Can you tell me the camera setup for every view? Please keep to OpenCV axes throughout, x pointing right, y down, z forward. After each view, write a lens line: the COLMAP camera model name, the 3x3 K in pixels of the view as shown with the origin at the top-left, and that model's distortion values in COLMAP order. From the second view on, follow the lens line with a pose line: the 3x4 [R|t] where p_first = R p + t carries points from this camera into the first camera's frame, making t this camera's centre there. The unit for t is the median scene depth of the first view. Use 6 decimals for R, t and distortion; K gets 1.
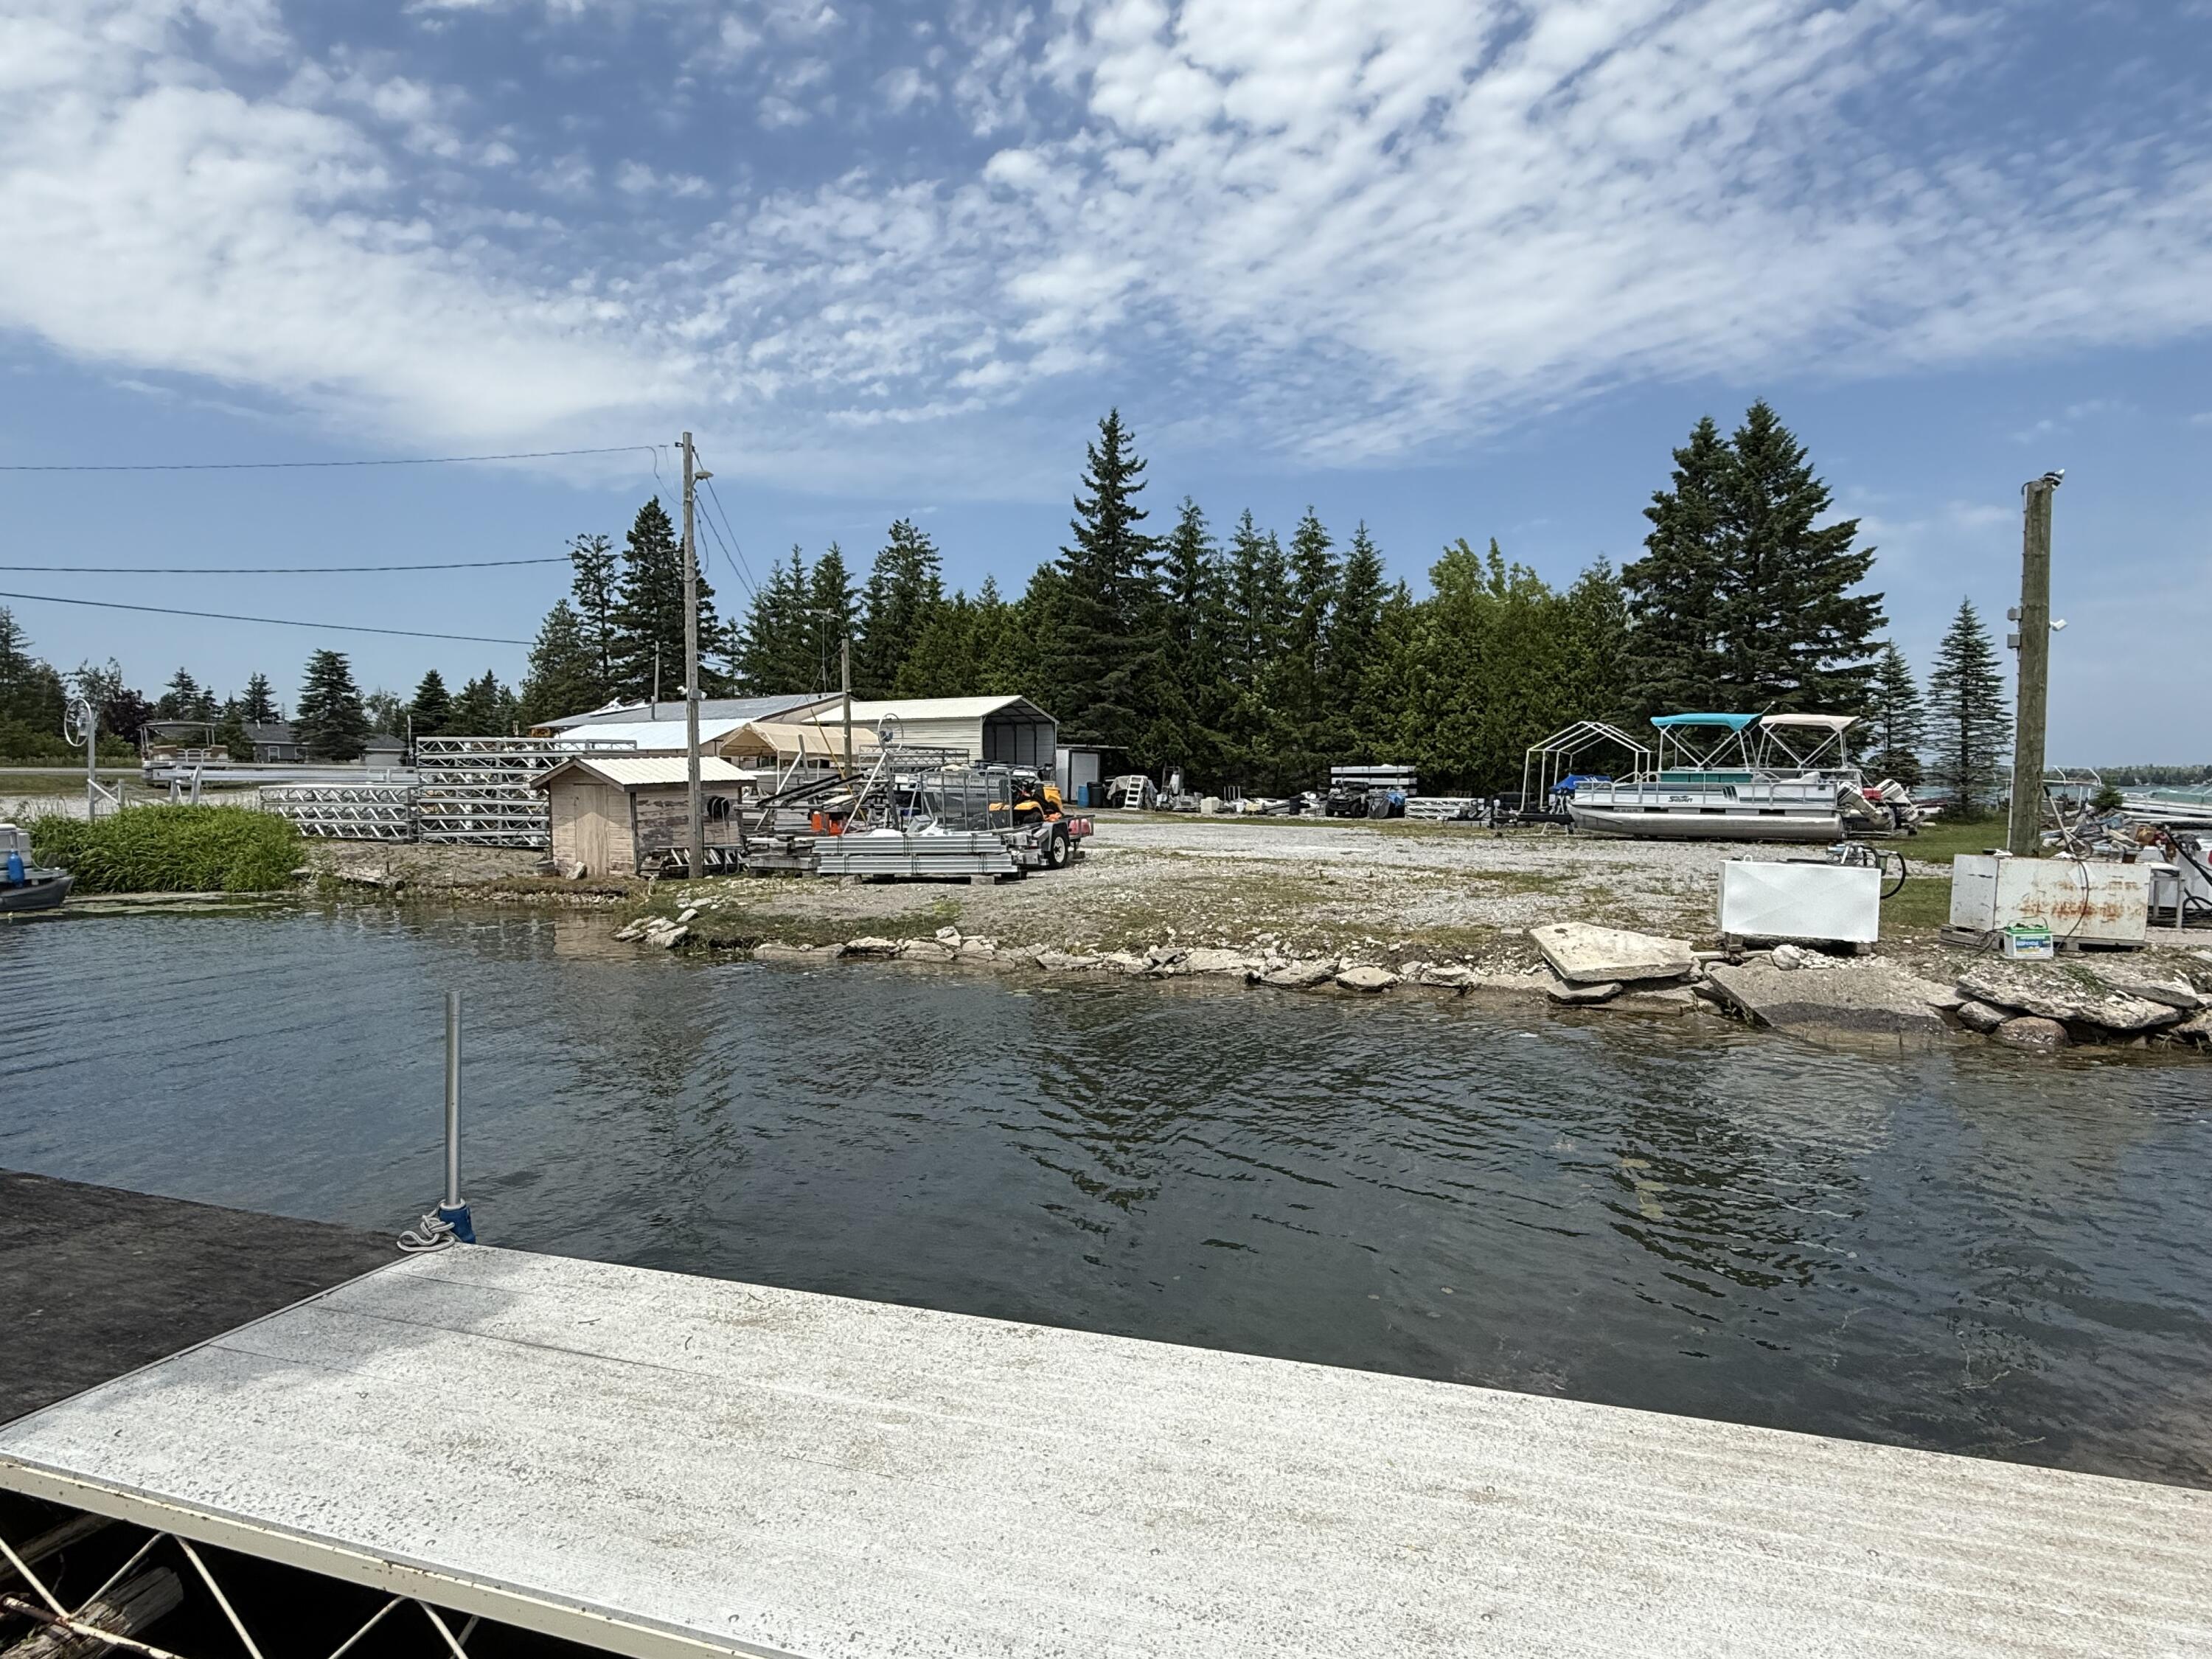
lens RADIAL K [[1219.0, 0, 1098.4], [0, 1219.0, 817.0], [0, 0, 1]] dist [0.002143, -0.003756]
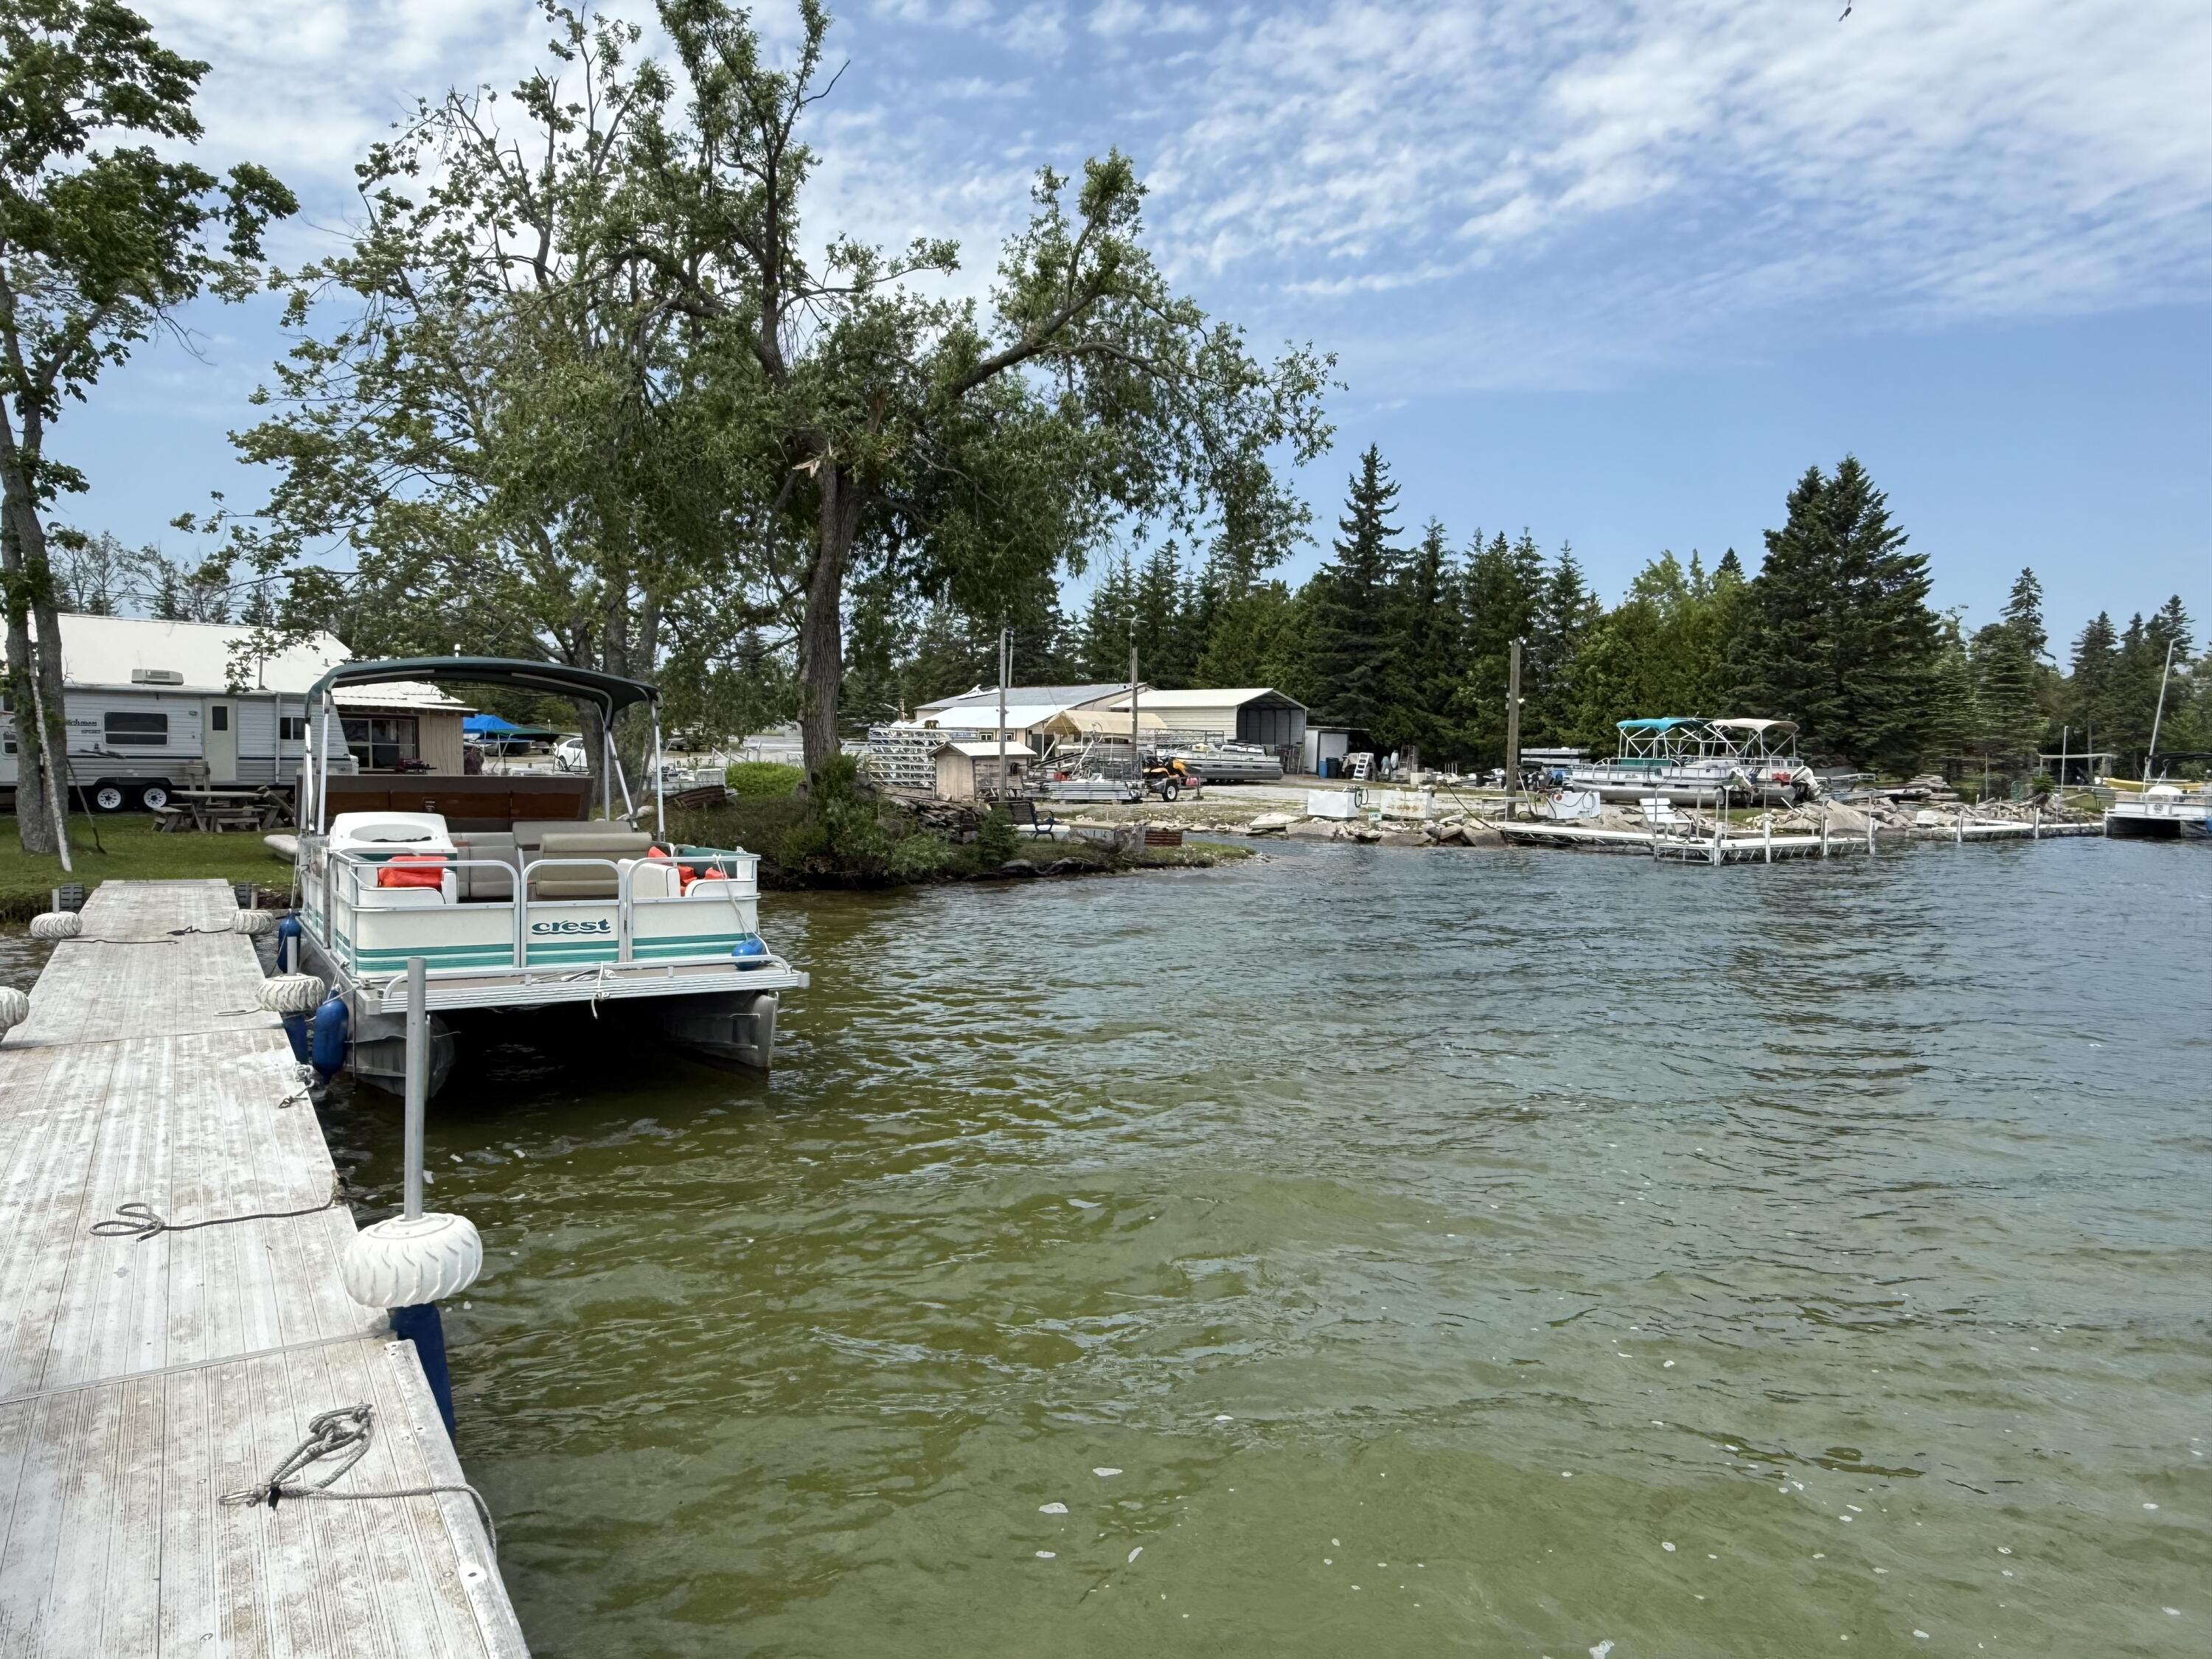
lens RADIAL K [[1528.7, 0, 1107.6], [0, 1528.7, 791.9], [0, 0, 1]] dist [0.007647, 0.000141]
pose [[0.955439, 0.024124, -0.294203, 0.227639], [-0.024753, 0.999692, 0.001586, 0.009343], [0.294150, 0.005767, 0.955742, -0.534624]]
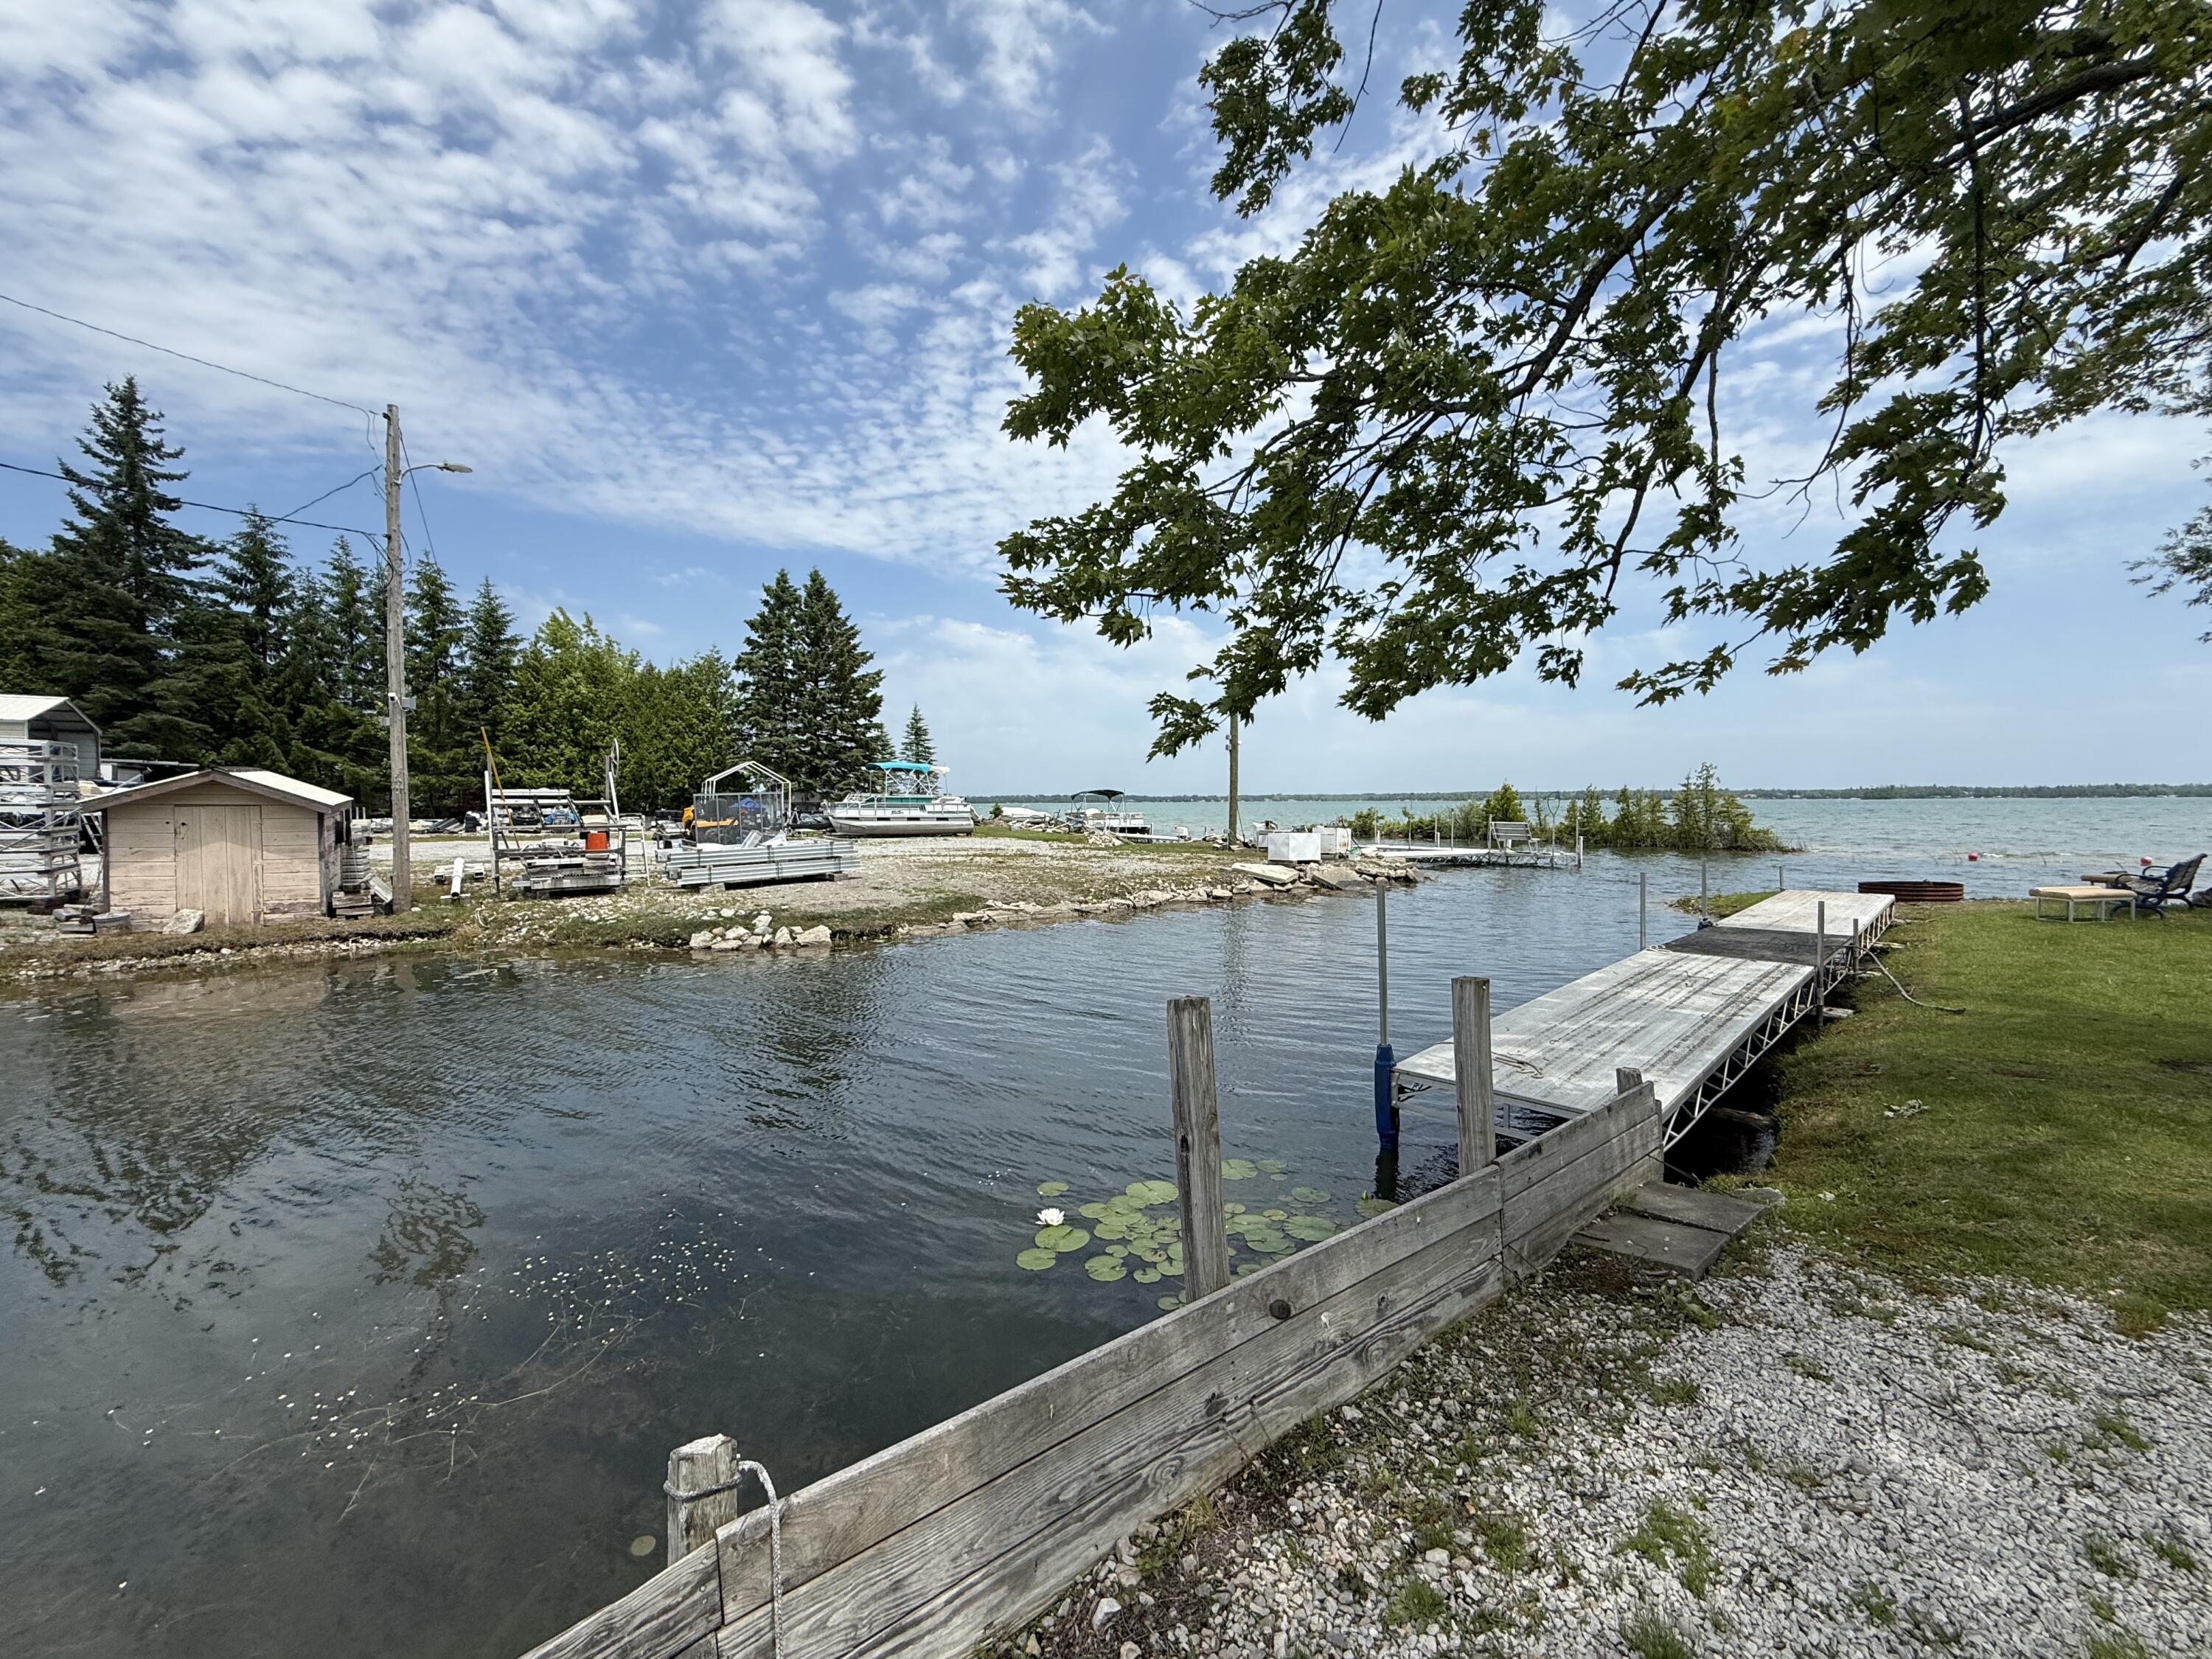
lens RADIAL K [[885.4, 0, 1099.3], [0, 885.4, 829.1], [0, 0, 1]] dist [0.001389, 0.000102]
pose [[0.443944, -0.028080, 0.895614, -0.276936], [0.026578, 0.999482, 0.018162, -0.003386], [-0.895660, 0.015740, 0.444460, 0.107750]]
